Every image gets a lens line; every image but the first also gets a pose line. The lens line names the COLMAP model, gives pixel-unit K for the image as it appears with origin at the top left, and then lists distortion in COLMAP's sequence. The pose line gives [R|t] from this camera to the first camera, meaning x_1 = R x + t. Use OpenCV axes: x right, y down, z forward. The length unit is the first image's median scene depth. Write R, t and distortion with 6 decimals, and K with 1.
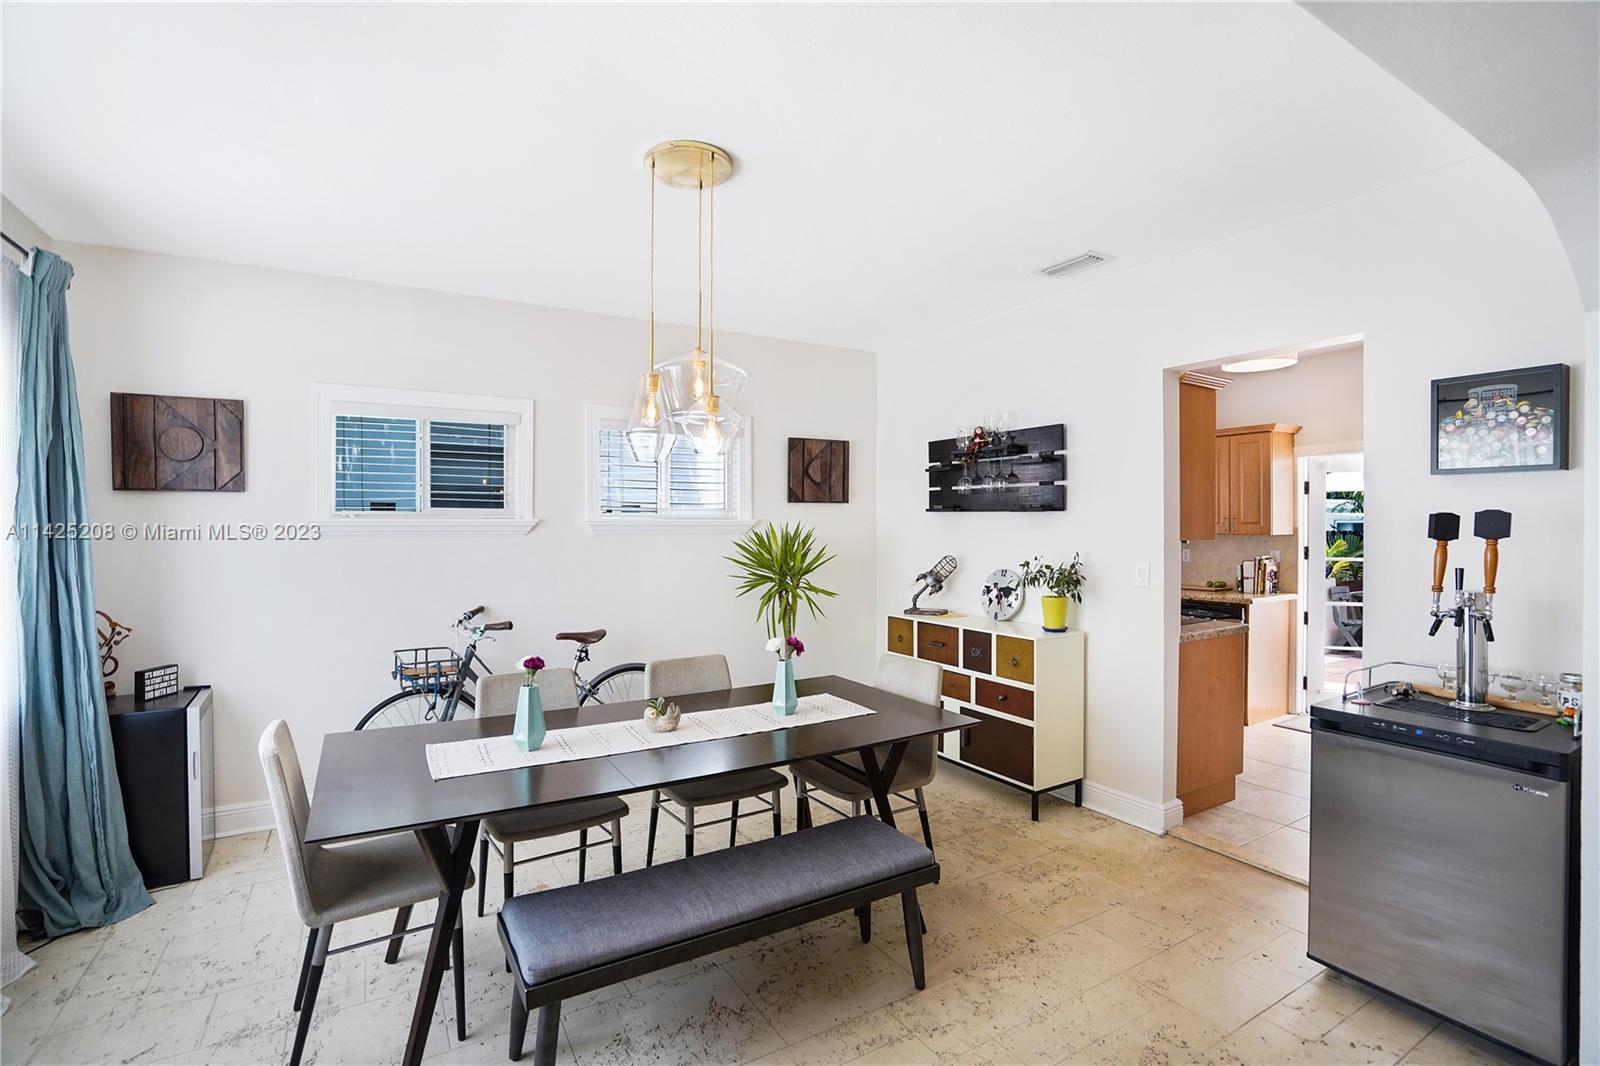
lens RADIAL K [[757.8, 0, 800.1], [0, 757.8, 532.3], [0, 0, 1]] dist [-0.032630, 0.007167]
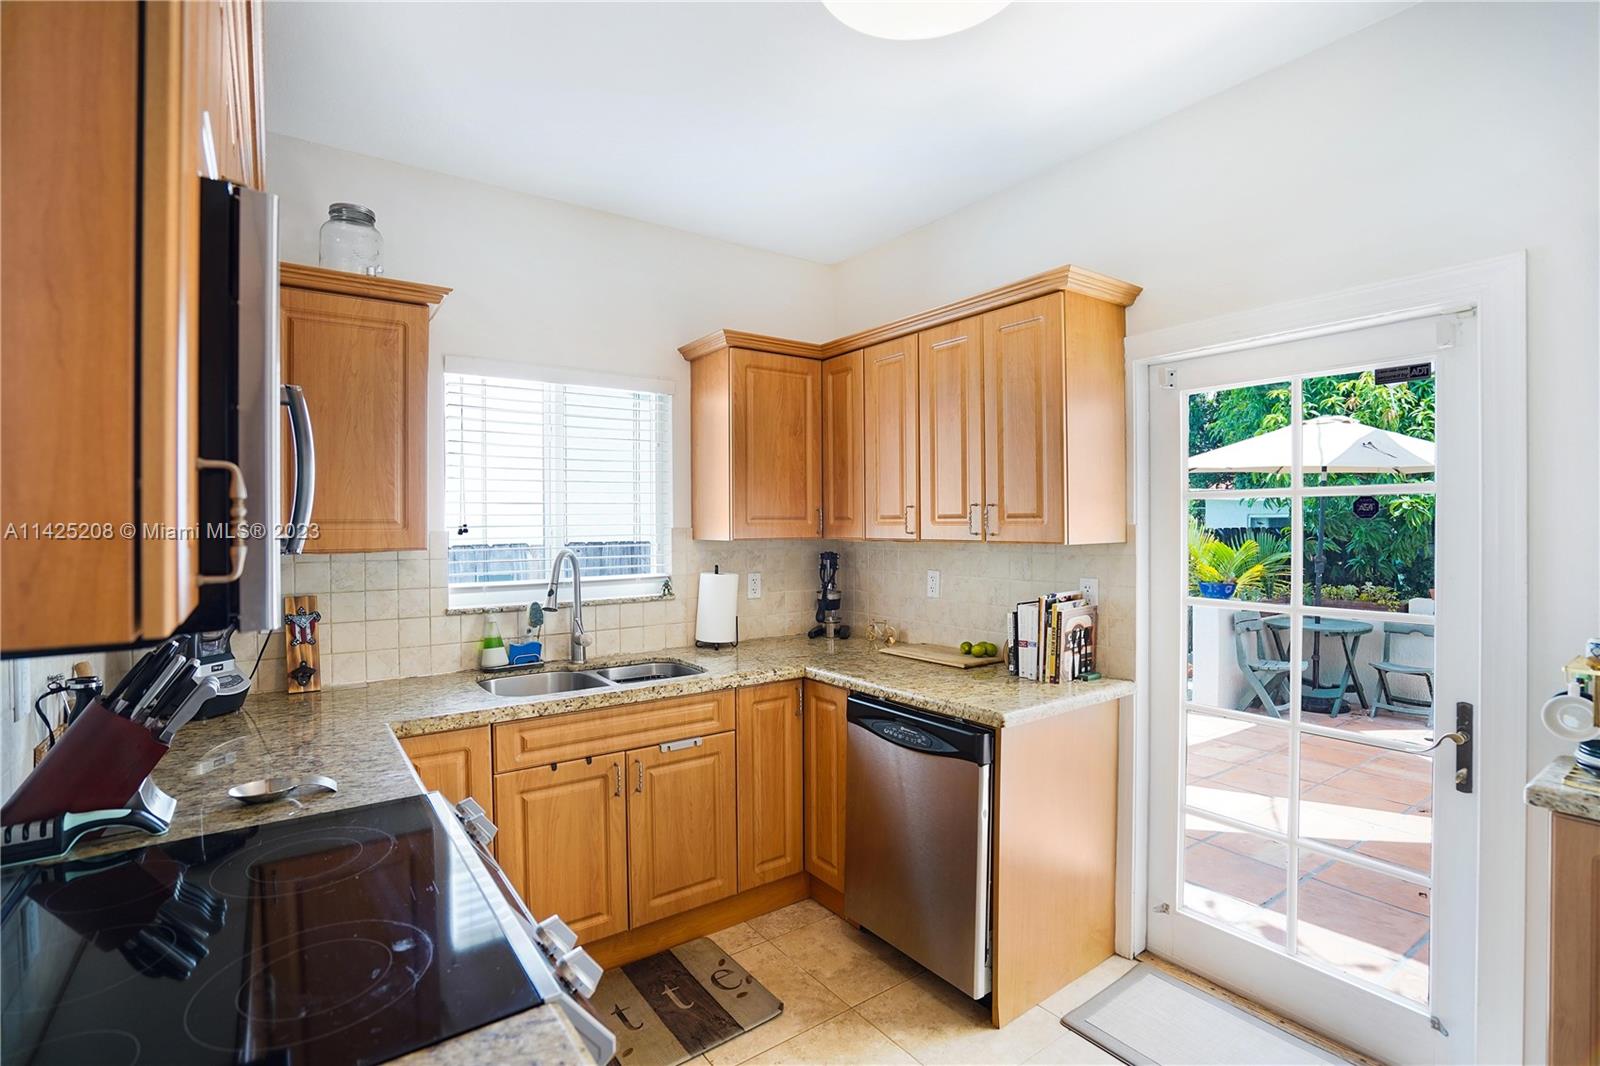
lens RADIAL K [[757.8, 0, 806.9], [0, 757.8, 526.1], [0, 0, 1]] dist [-0.032630, 0.007167]
pose [[0.996334, -0.006449, 0.085309, 0.437923], [0.007039, 0.999953, -0.006614, -0.004766], [-0.085263, 0.007190, 0.996333, 0.580752]]
